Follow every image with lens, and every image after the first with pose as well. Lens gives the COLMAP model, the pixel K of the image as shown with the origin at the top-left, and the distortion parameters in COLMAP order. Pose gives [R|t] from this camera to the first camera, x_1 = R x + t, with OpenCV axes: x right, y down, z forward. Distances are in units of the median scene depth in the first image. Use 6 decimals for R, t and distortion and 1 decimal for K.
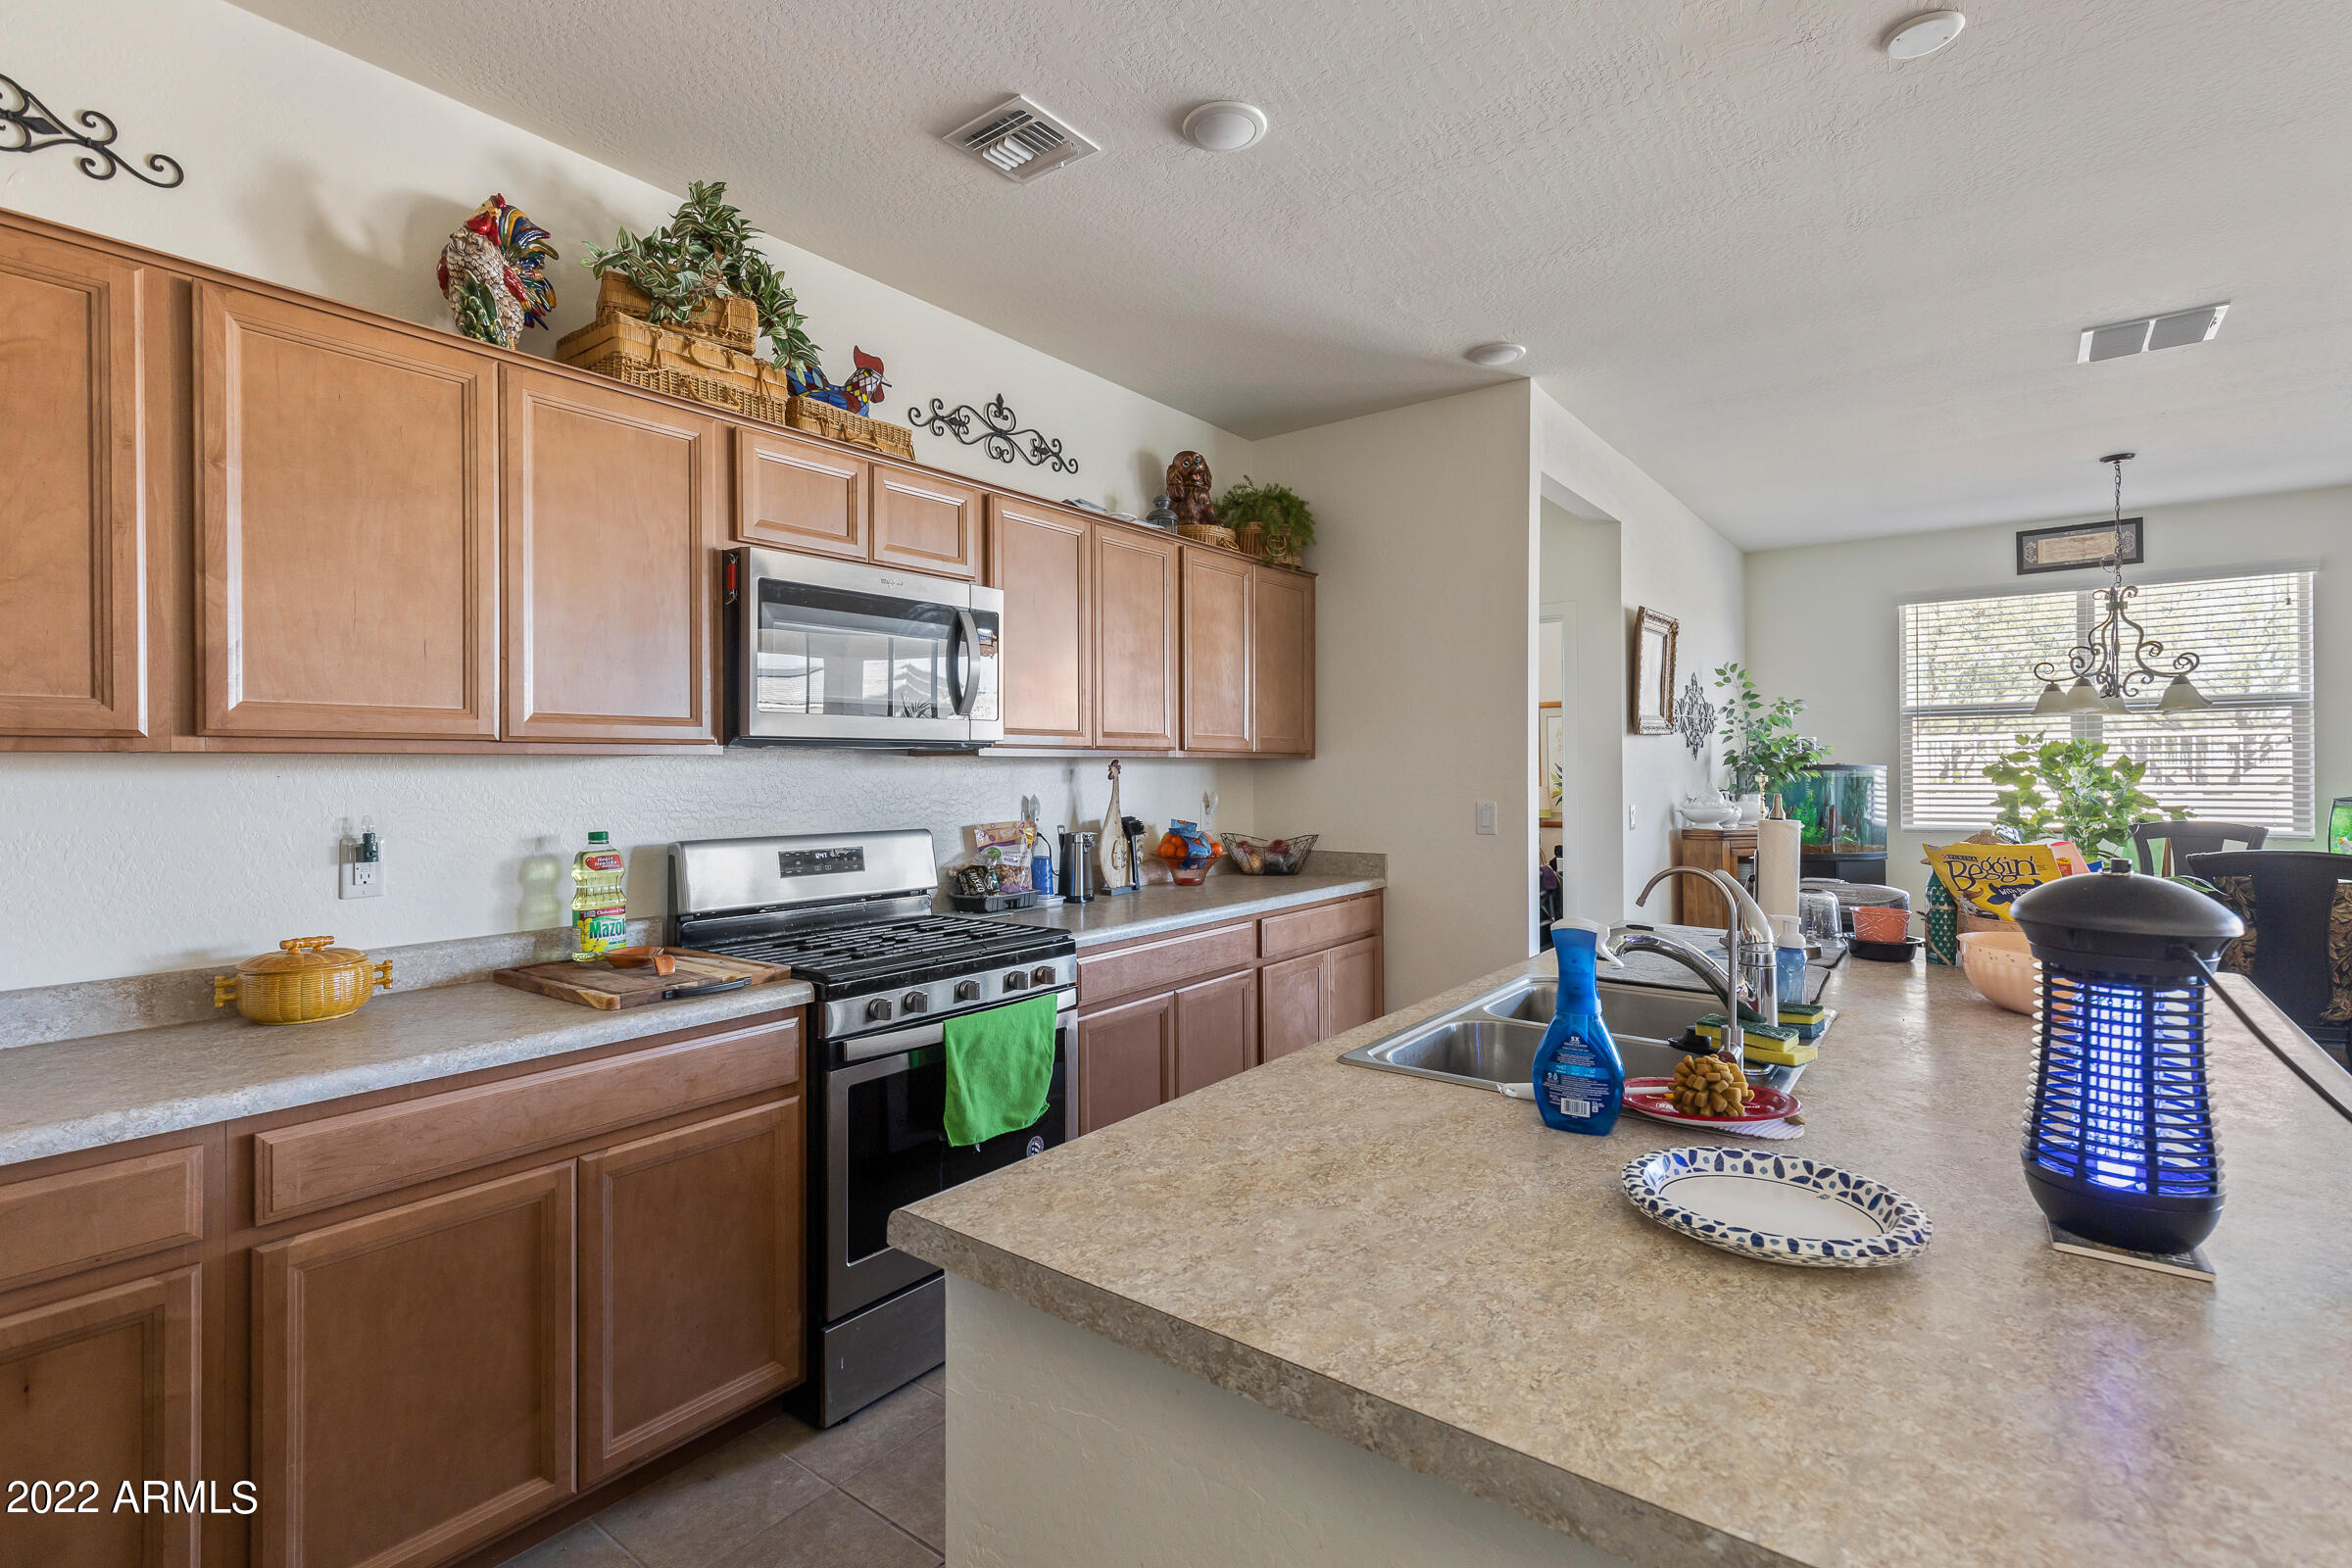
lens RADIAL K [[1086.5, 0, 1163.5], [0, 1086.5, 772.8], [0, 0, 1]] dist [0.003673, -0.000012]
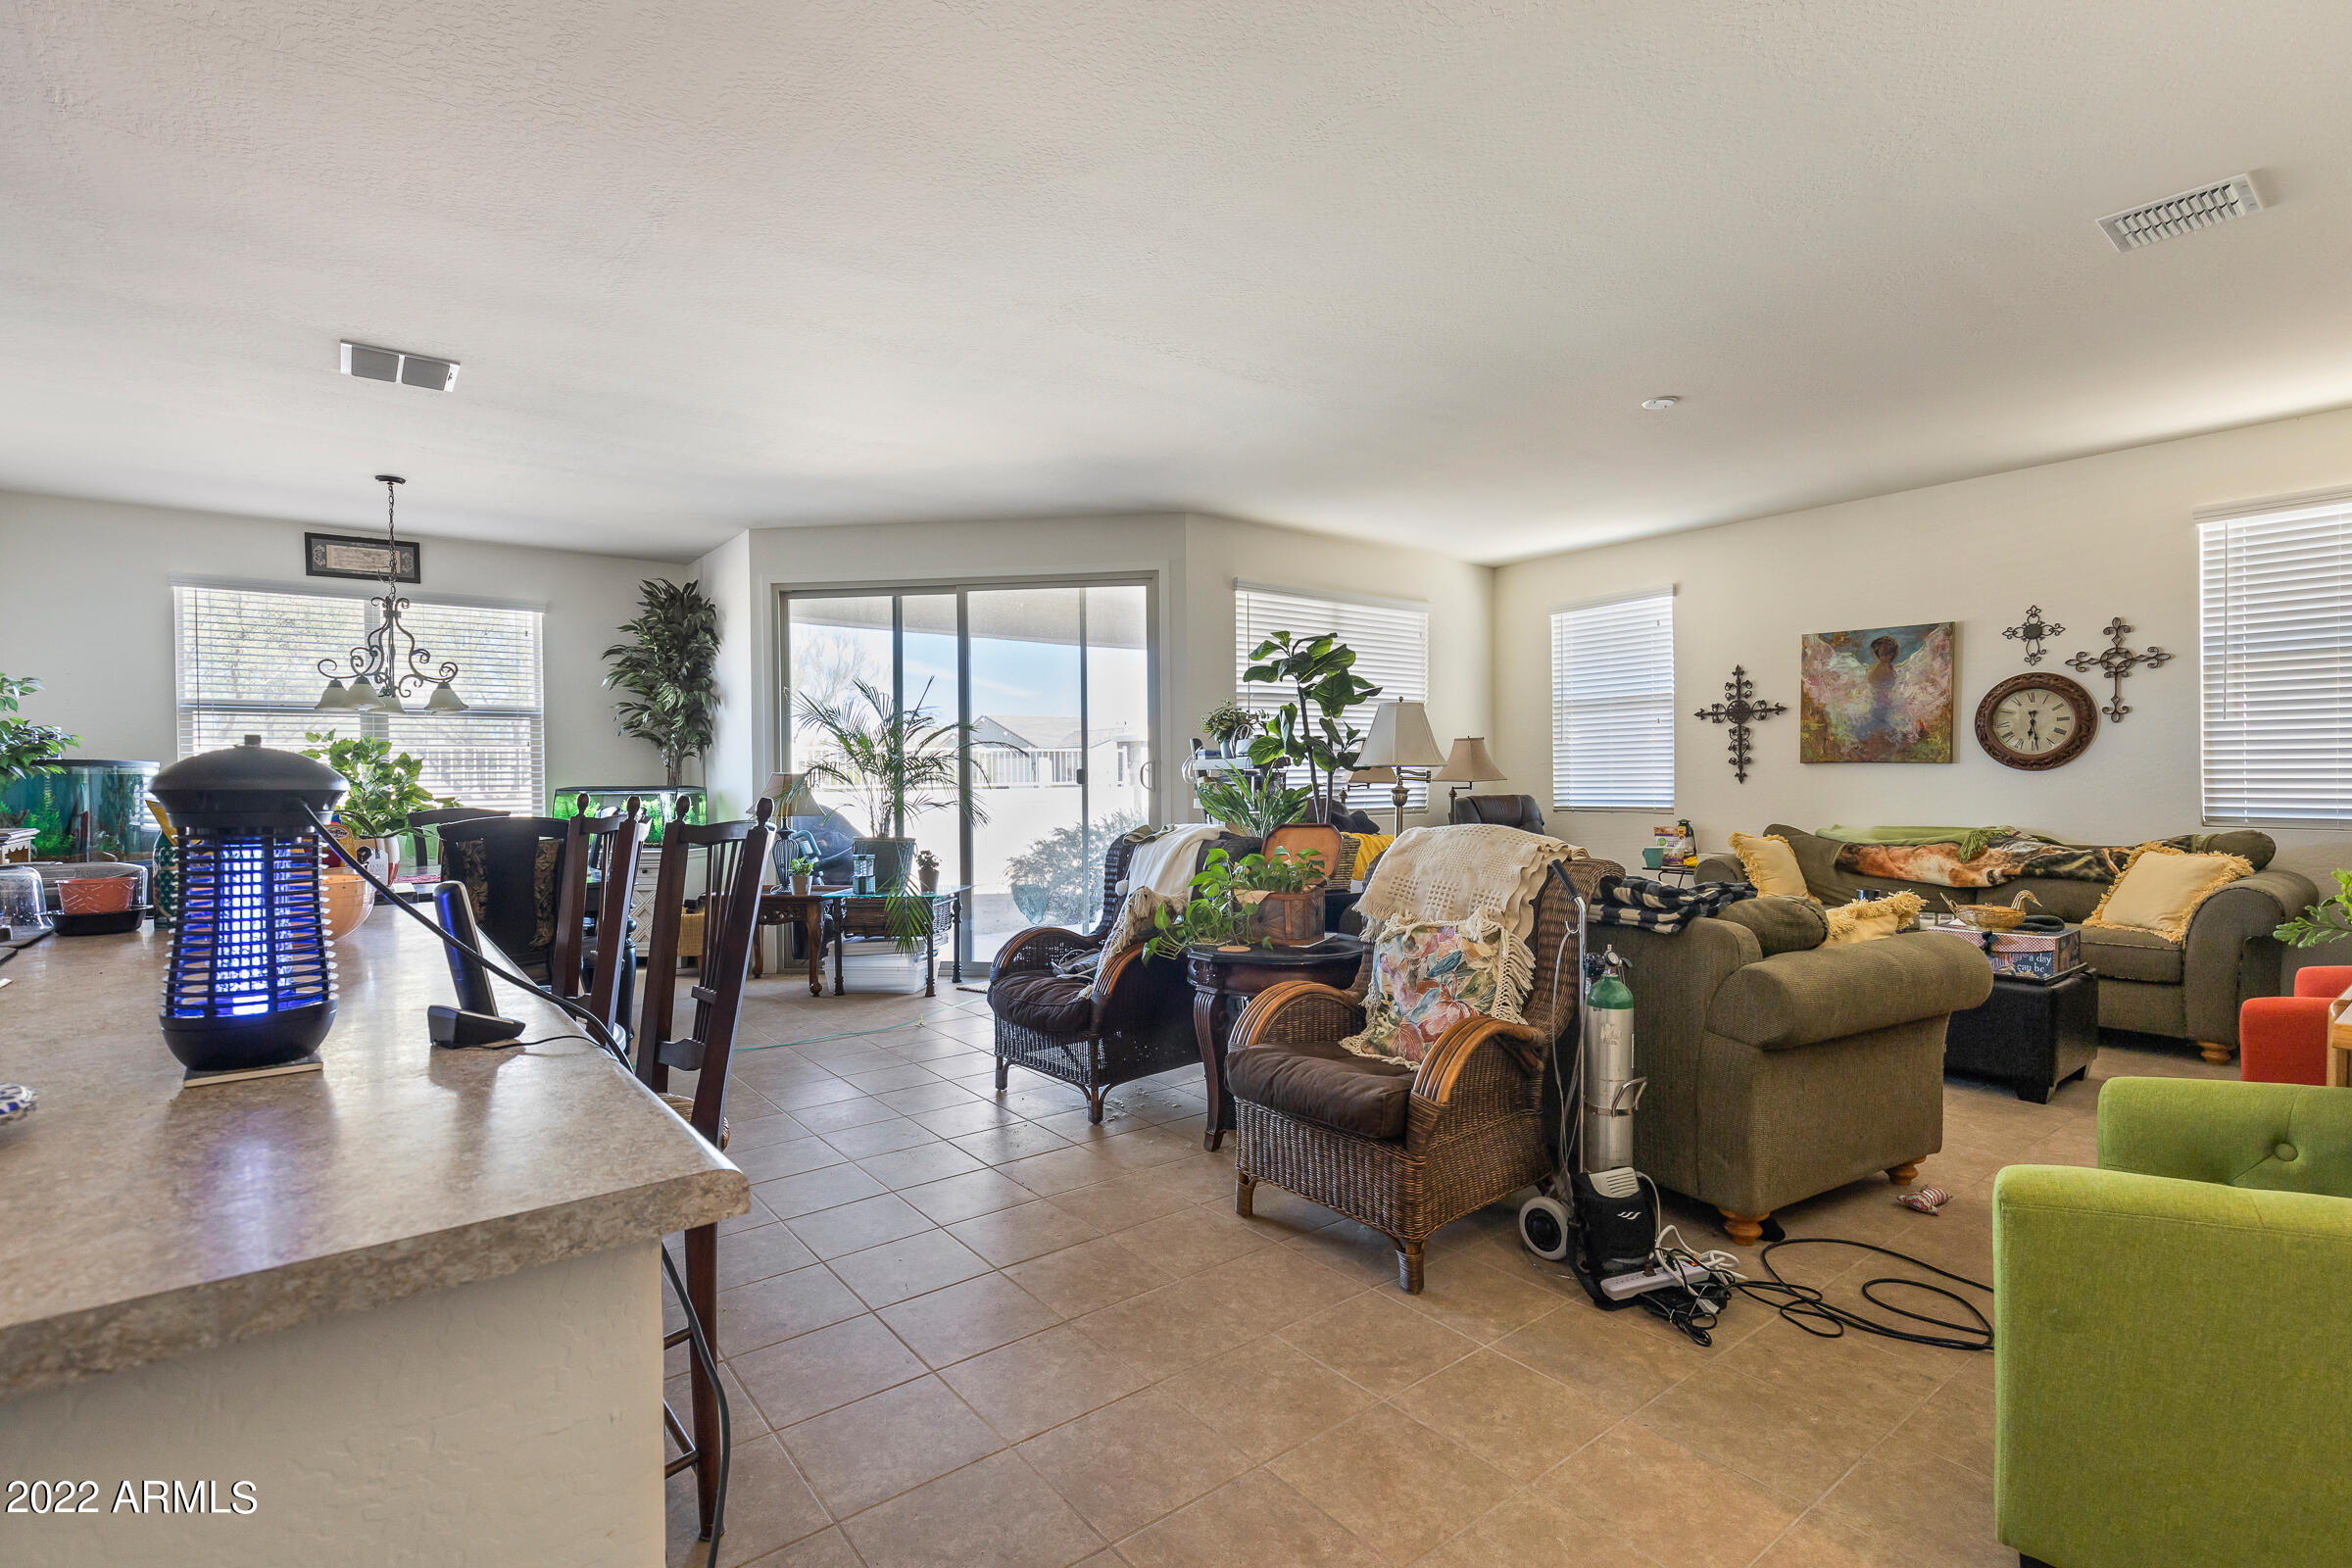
lens RADIAL K [[1086.5, 0, 1192.9], [0, 1086.5, 785.4], [0, 0, 1]] dist [0.003673, -0.000012]
pose [[0.239983, -0.004741, 0.970766, 0.001553], [0.014134, 0.999899, 0.001389, 0.026966], [-0.970674, 0.013387, 0.240025, -0.041600]]
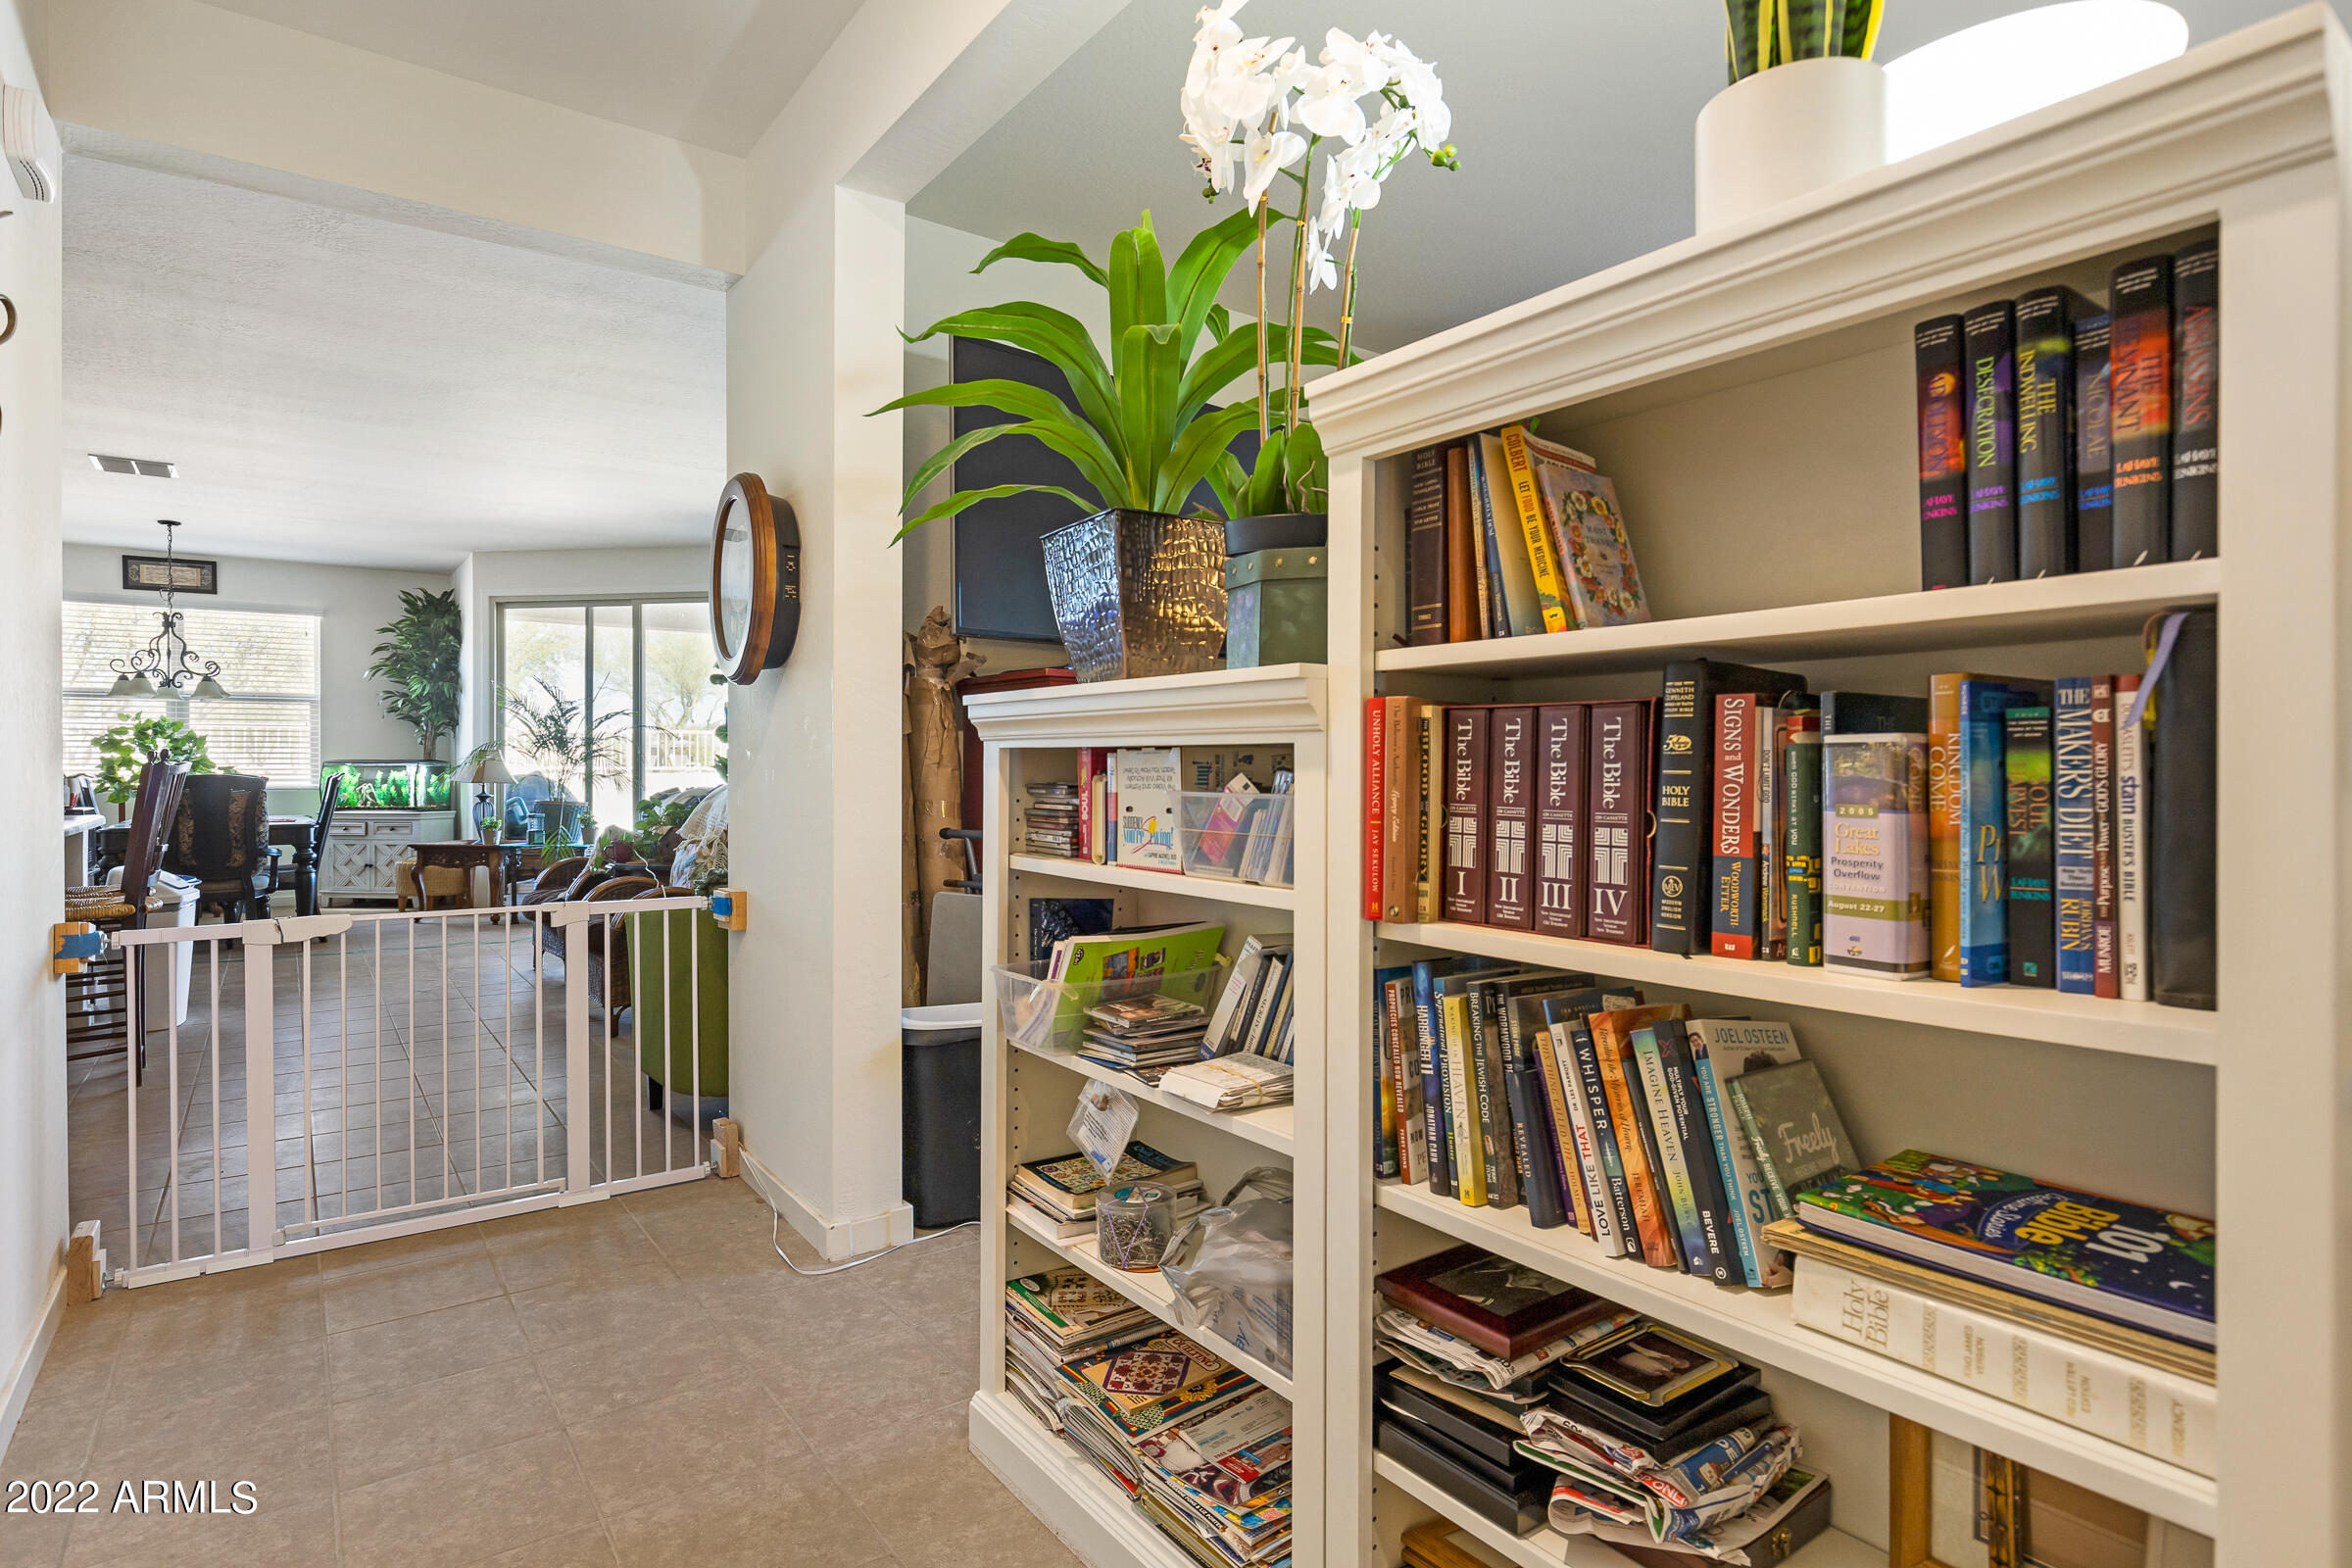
lens RADIAL K [[1211.4, 0, 1173.7], [0, 1211.4, 770.2], [0, 0, 1]] dist [0.002573, 0.000384]
pose [[0.274172, 0.003885, 0.961673, -0.285691], [0.002341, 0.999986, -0.004707, 0.047113], [-0.961678, 0.003542, 0.274159, -0.667711]]
